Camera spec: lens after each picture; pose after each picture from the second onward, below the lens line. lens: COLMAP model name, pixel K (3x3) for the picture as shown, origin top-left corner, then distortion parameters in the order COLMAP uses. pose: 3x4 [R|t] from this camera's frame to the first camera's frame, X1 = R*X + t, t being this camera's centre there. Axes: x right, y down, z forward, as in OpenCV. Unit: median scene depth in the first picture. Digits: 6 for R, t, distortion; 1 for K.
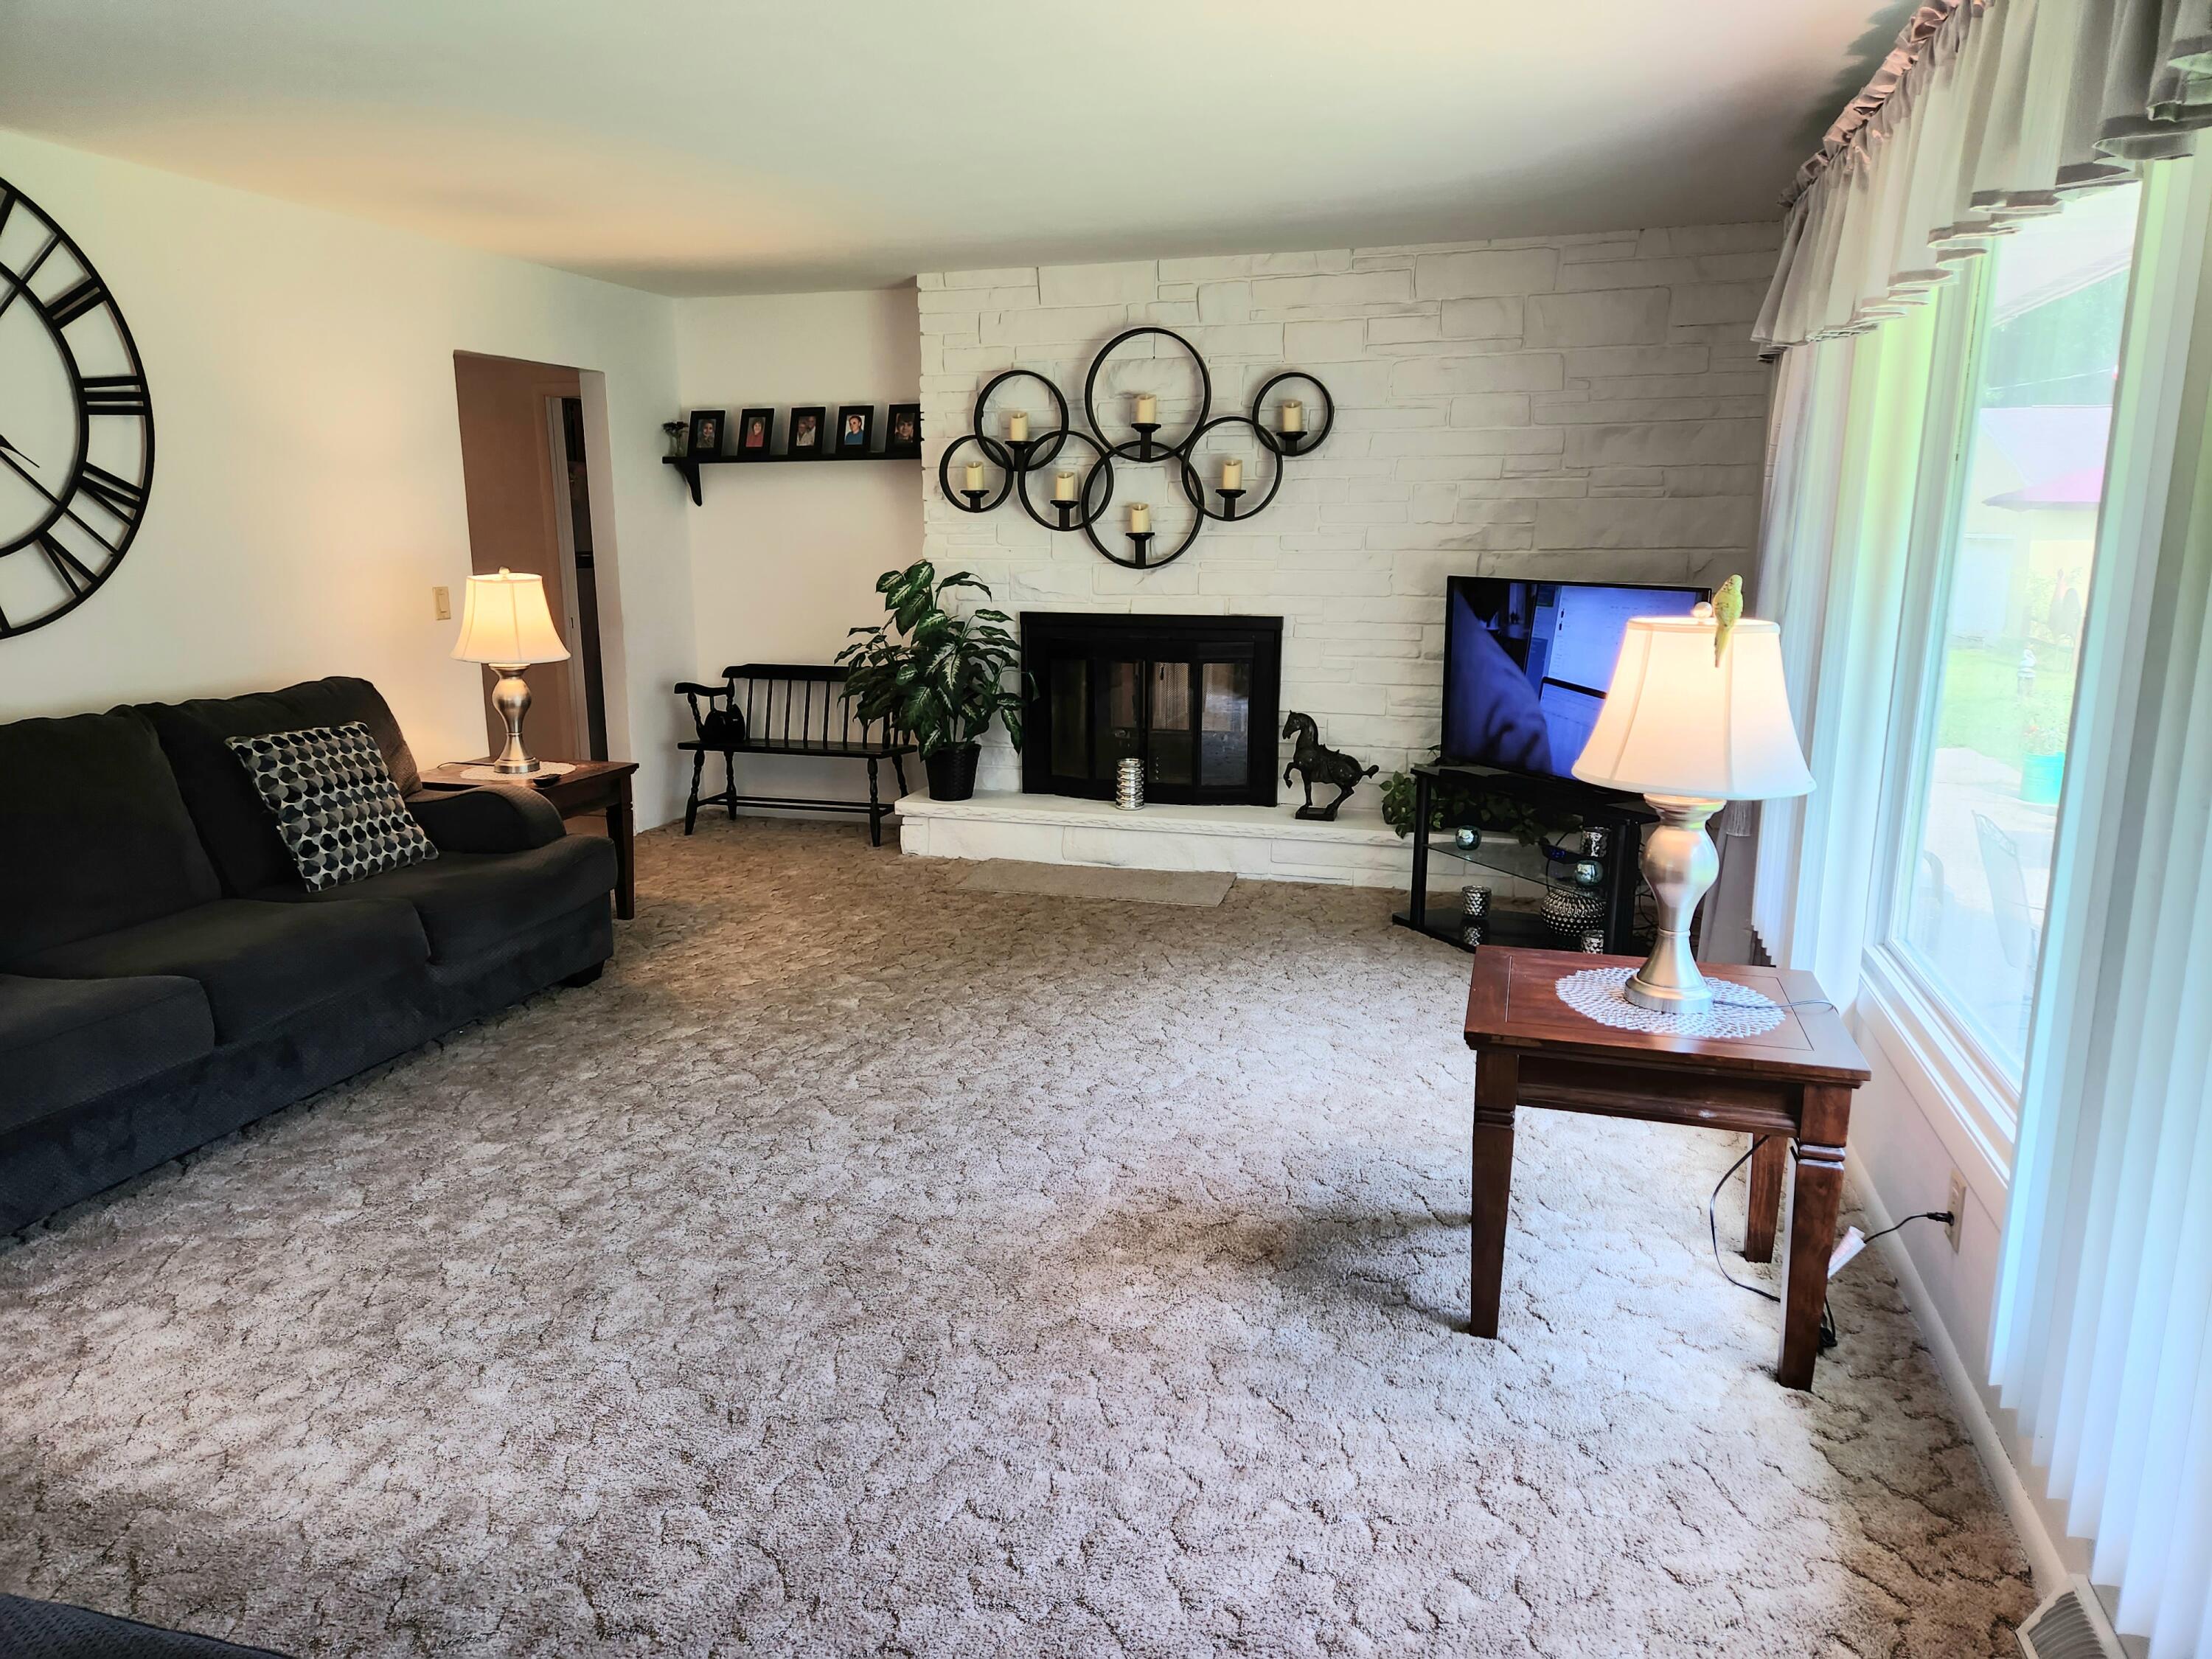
lens RADIAL K [[1476.7, 0, 1094.1], [0, 1476.7, 828.2], [0, 0, 1]] dist [0.078250, -0.052975]
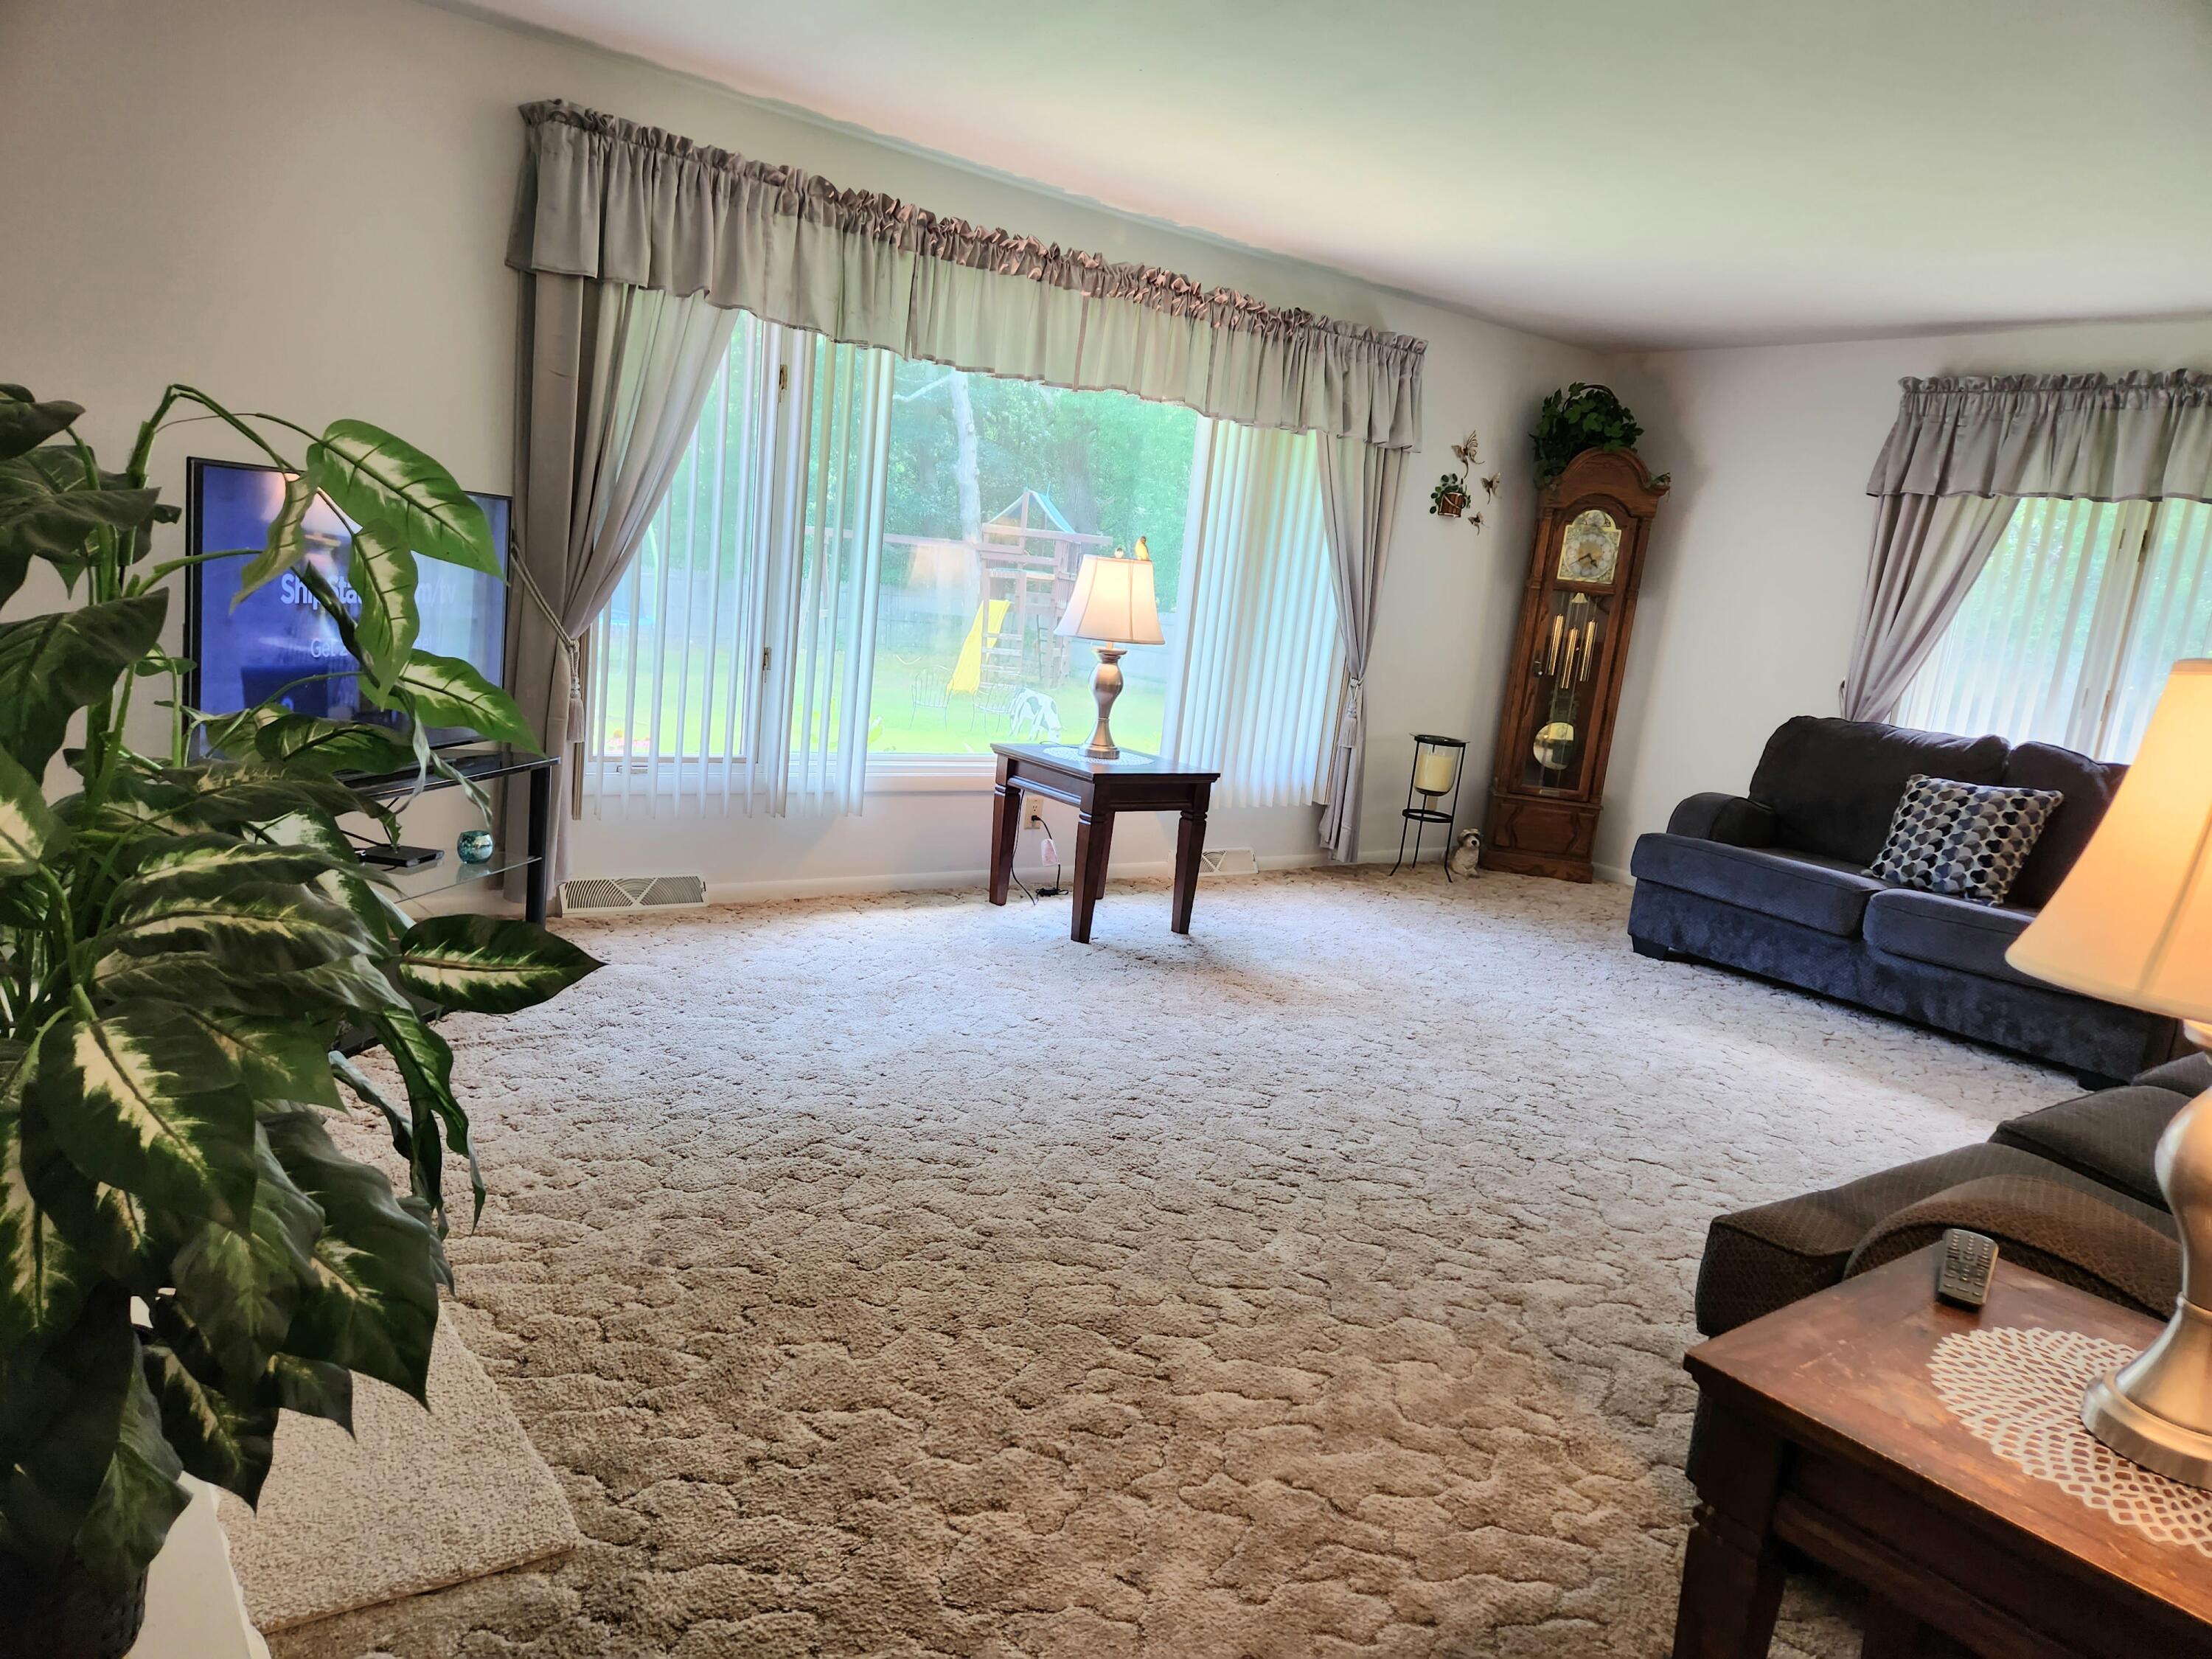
lens RADIAL K [[1476.7, 0, 1094.1], [0, 1476.7, 828.2], [0, 0, 1]] dist [0.078250, -0.052975]
pose [[-0.802592, -0.188960, 0.565810, -0.551399], [0.013102, 0.942691, 0.333409, -0.334764], [-0.596385, 0.275005, -0.754121, 1.919398]]
